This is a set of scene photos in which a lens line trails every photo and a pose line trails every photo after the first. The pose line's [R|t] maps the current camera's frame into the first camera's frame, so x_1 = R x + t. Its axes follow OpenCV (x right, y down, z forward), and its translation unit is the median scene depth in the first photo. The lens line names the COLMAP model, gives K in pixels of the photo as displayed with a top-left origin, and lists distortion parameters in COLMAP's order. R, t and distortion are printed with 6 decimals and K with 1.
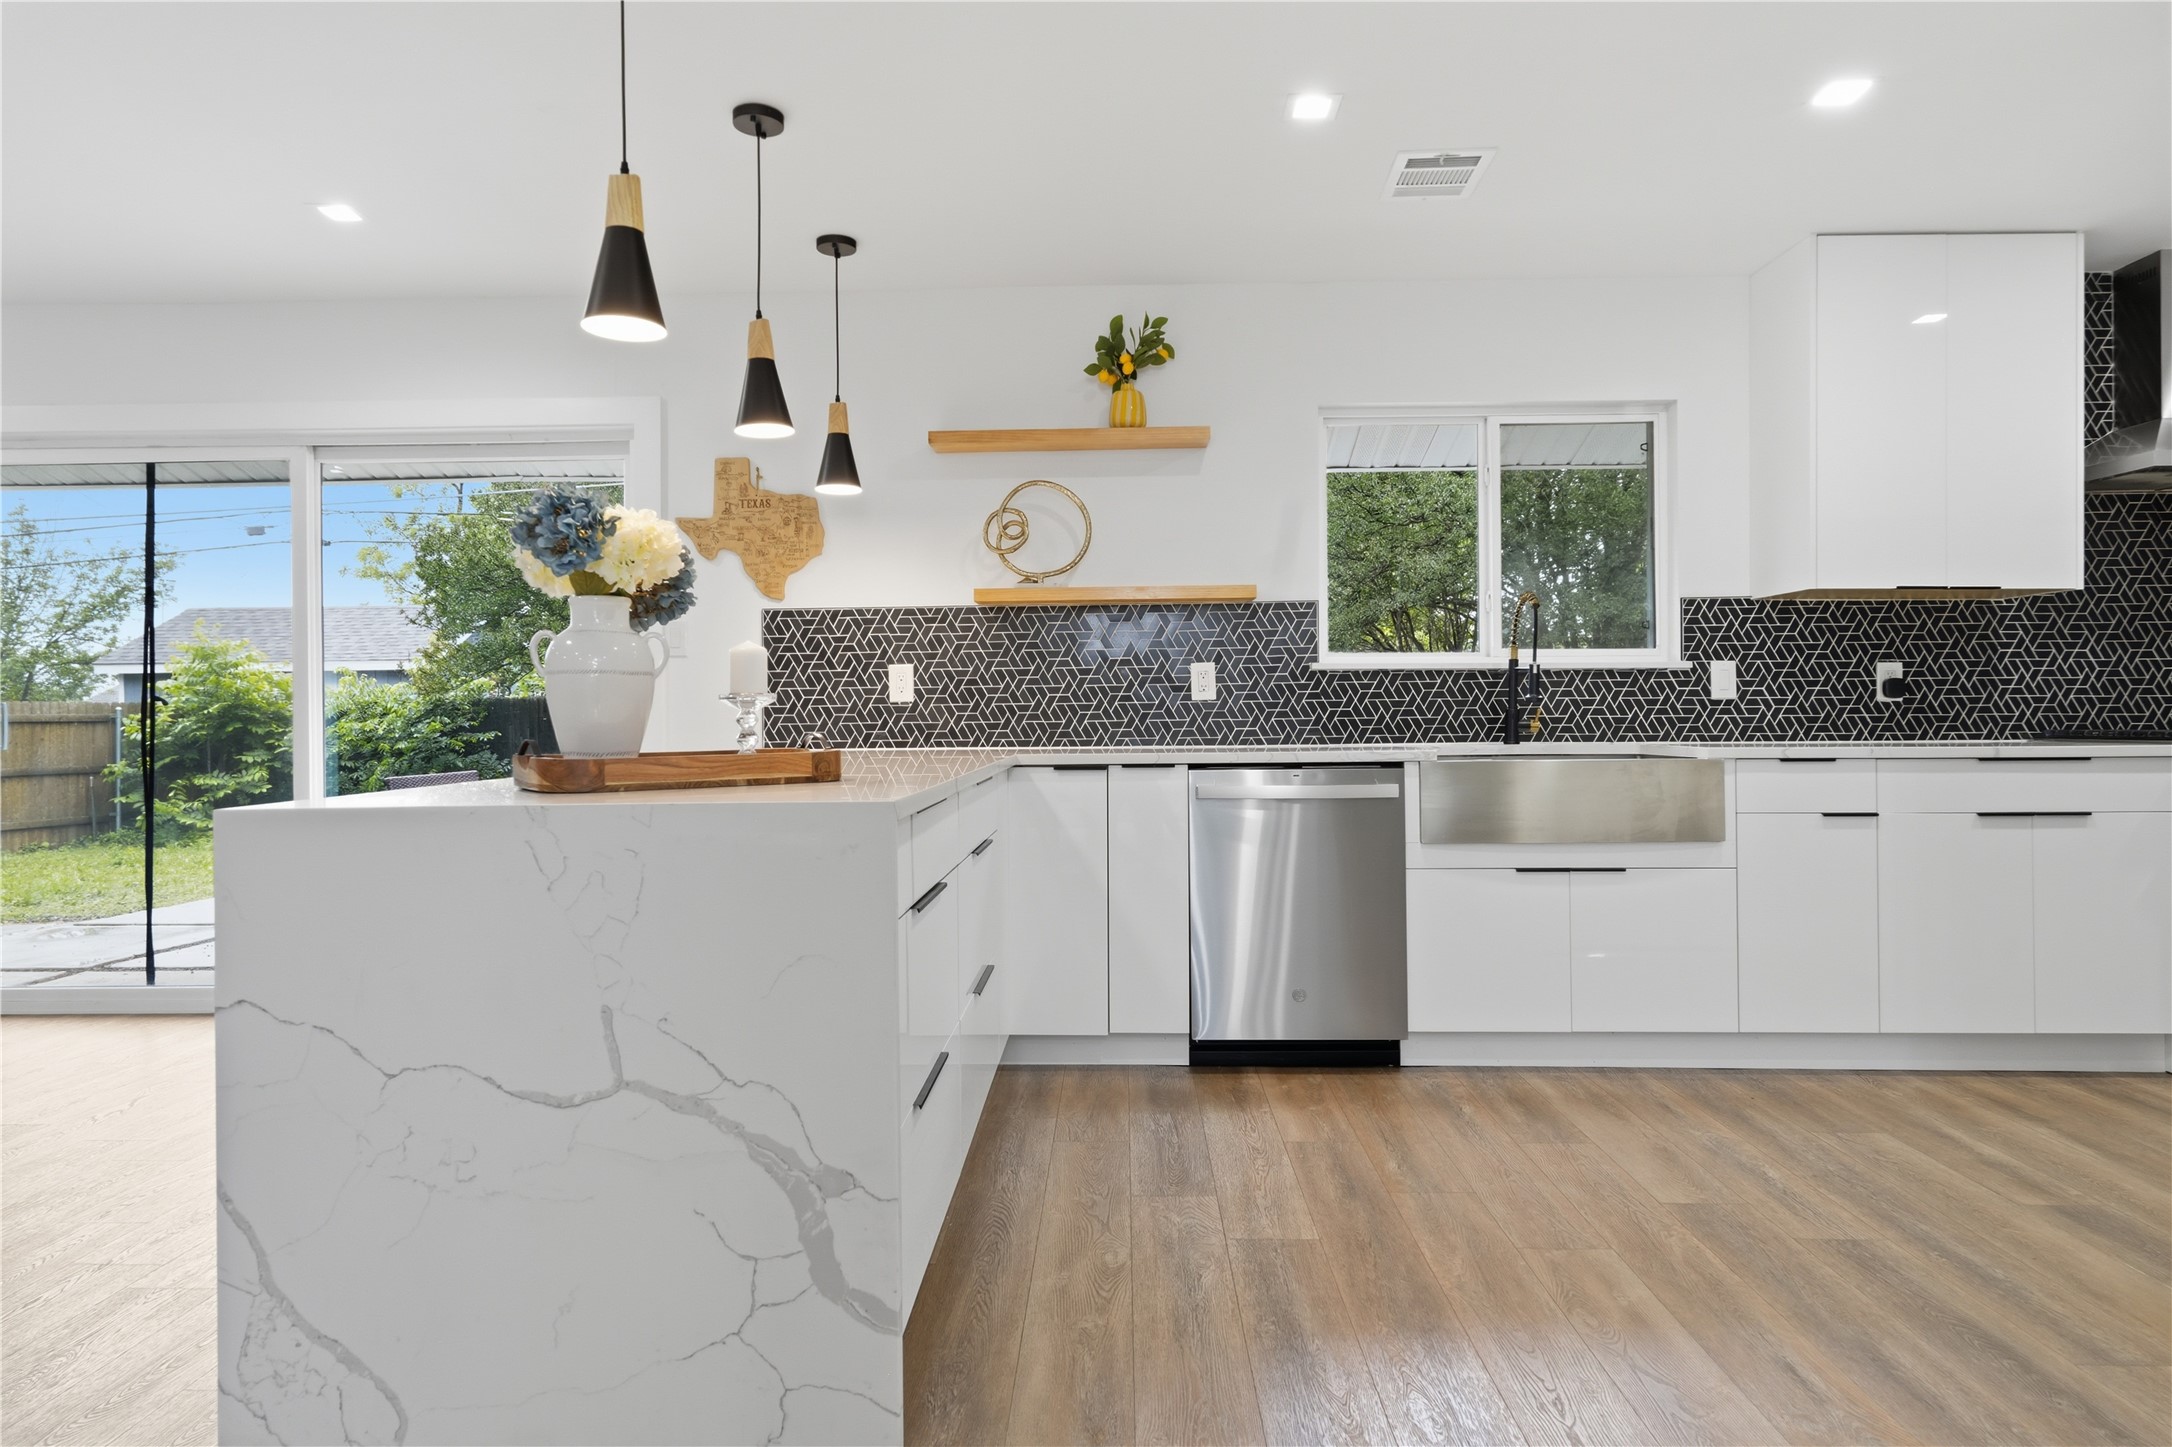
lens RADIAL K [[1220.4, 0, 1084.5], [0, 1220.4, 704.0], [0, 0, 1]] dist [0.004545, 0.004514]
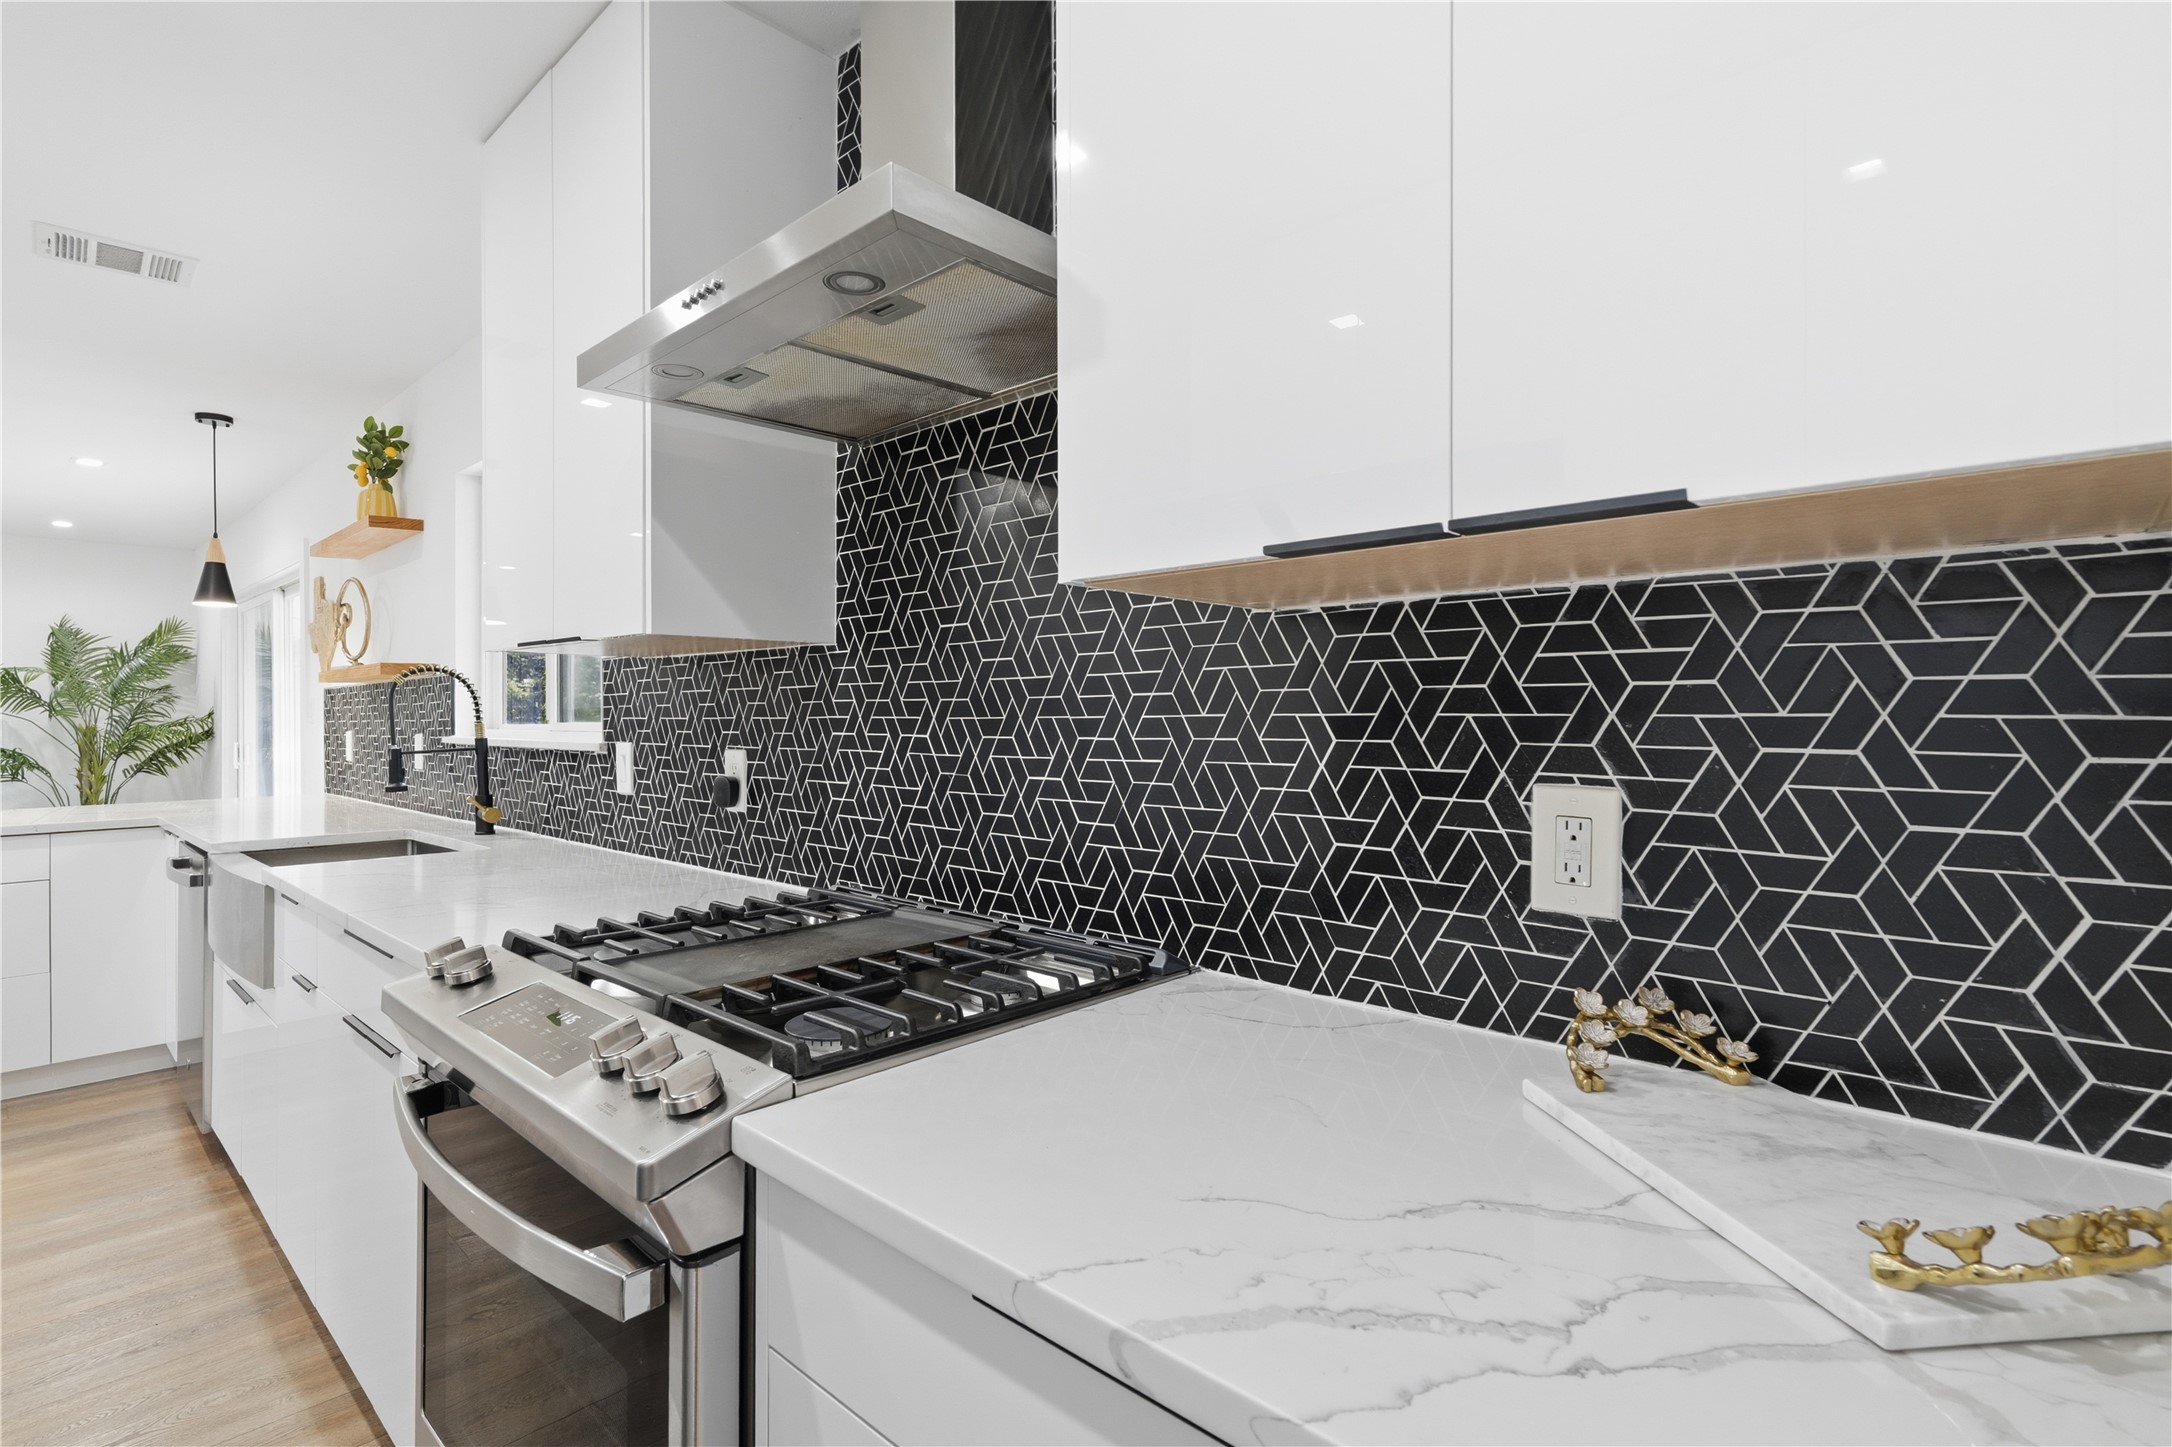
lens RADIAL K [[1021.6, 0, 1073.3], [0, 1021.6, 710.2], [0, 0, 1]] dist [0.004911, -0.000256]
pose [[0.752791, -0.002048, -0.658256, 1.117130], [0.008157, 0.999947, 0.006217, -0.055443], [0.658209, -0.010050, 0.752768, 0.705883]]
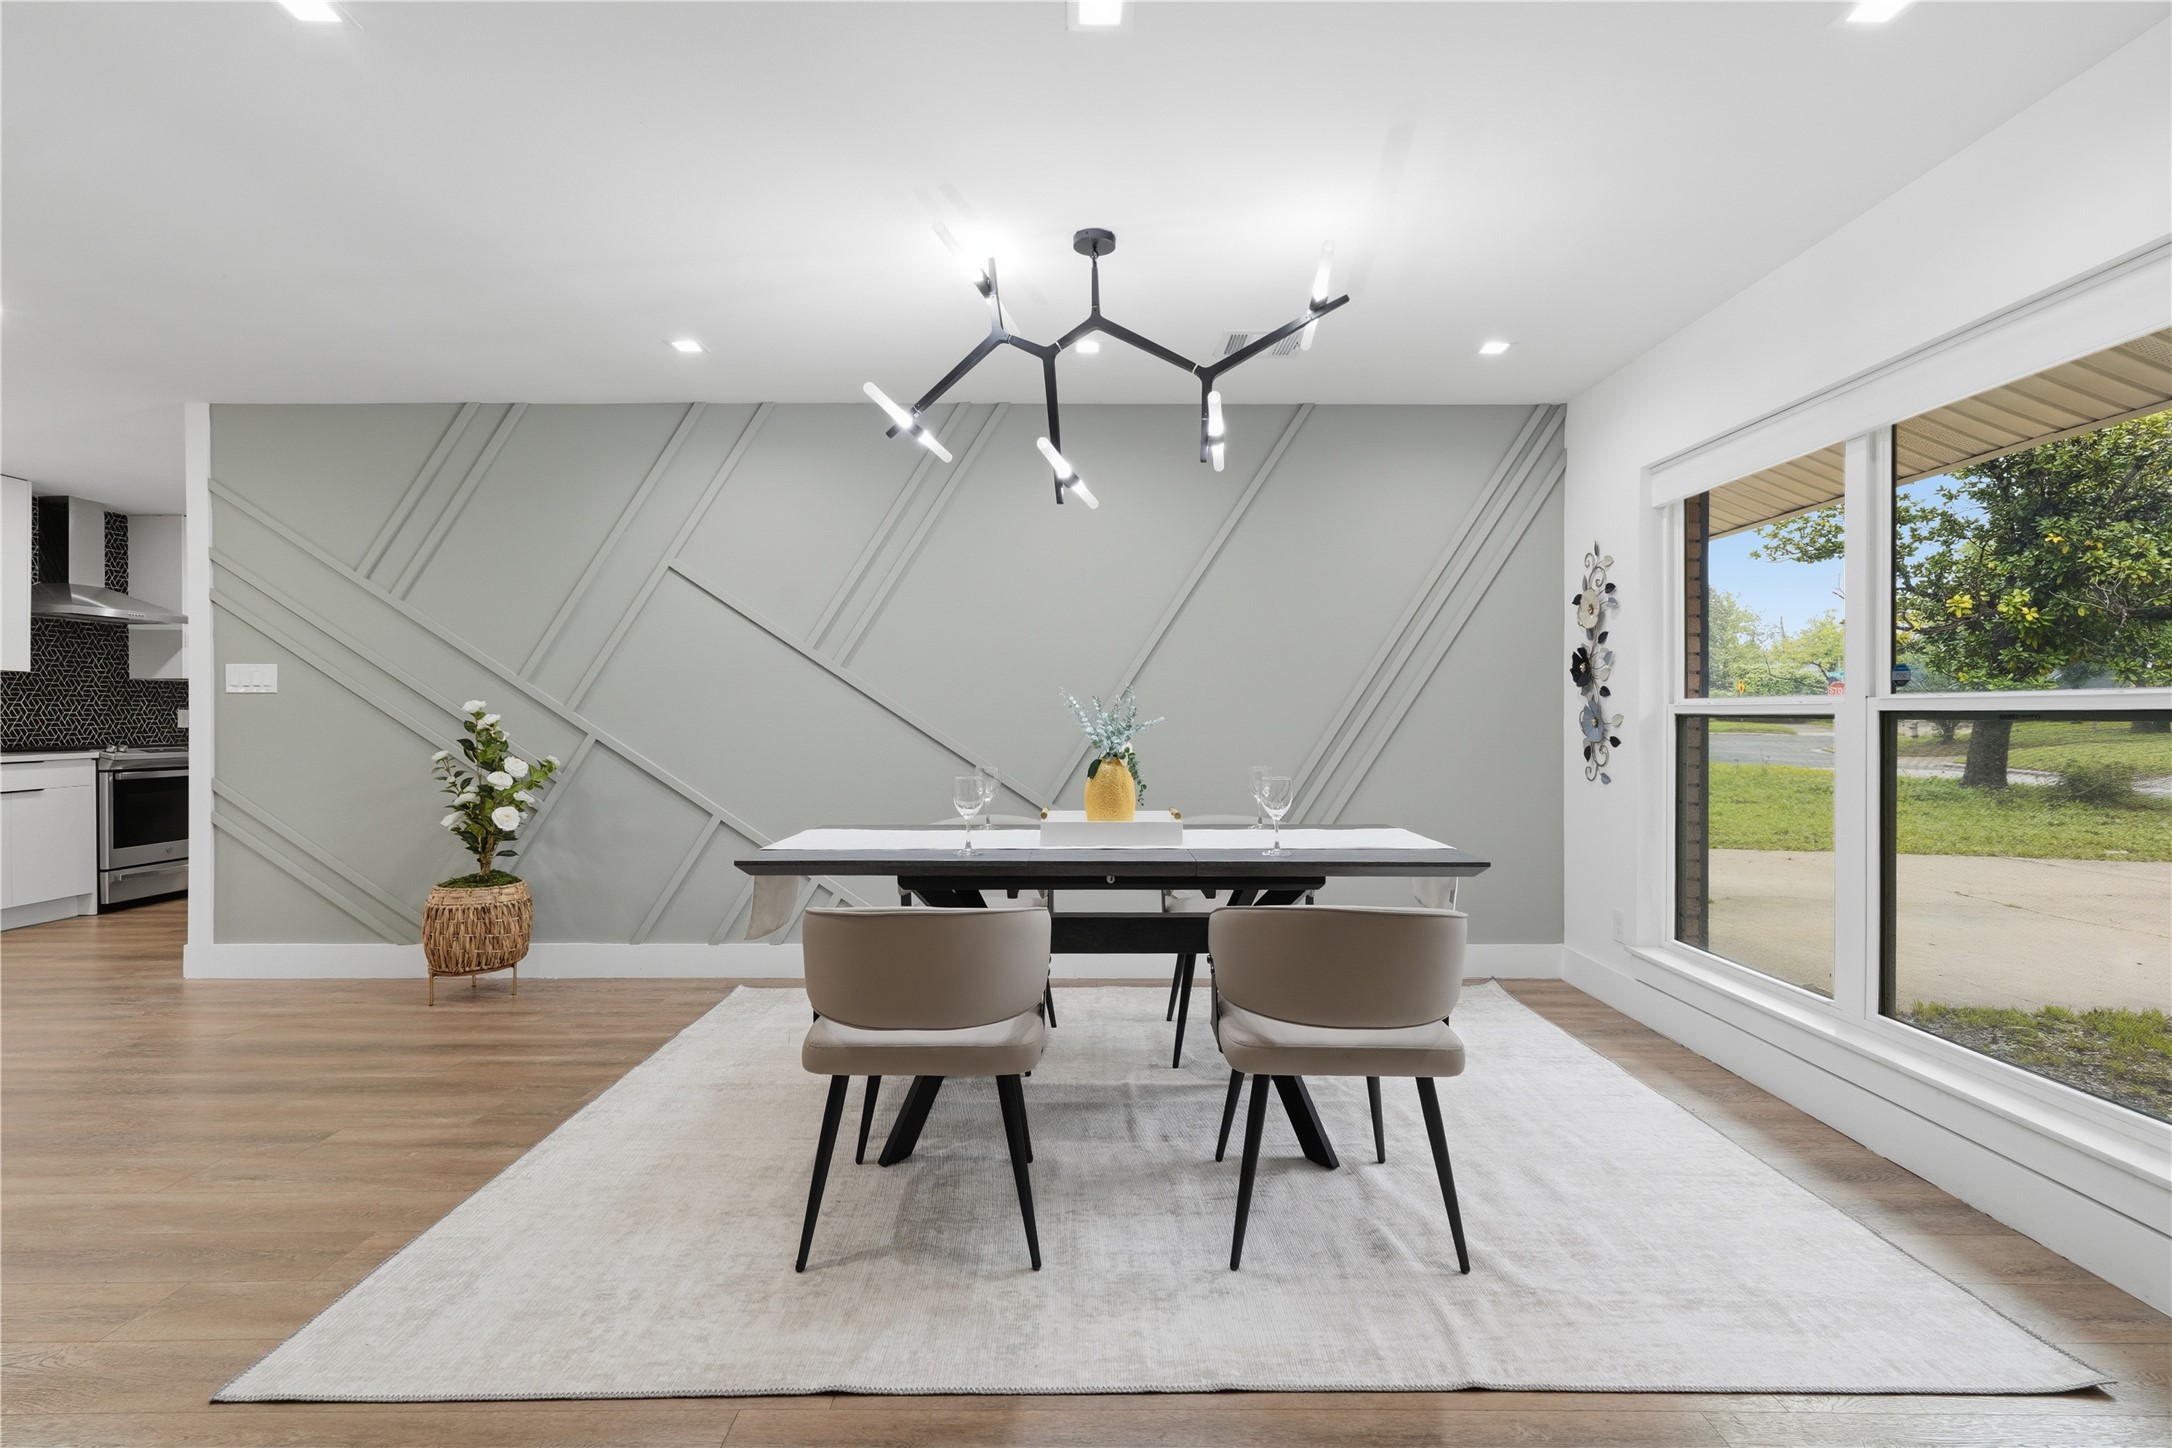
lens RADIAL K [[986.9, 0, 1082.9], [0, 986.9, 719.1], [0, 0, 1]] dist [0.002812, -0.000175]
pose [[-0.037838, 0.002610, 0.999280, -0.677607], [-0.003457, 0.999990, -0.002743, -0.019828], [-0.999278, -0.003558, -0.037828, -0.492003]]
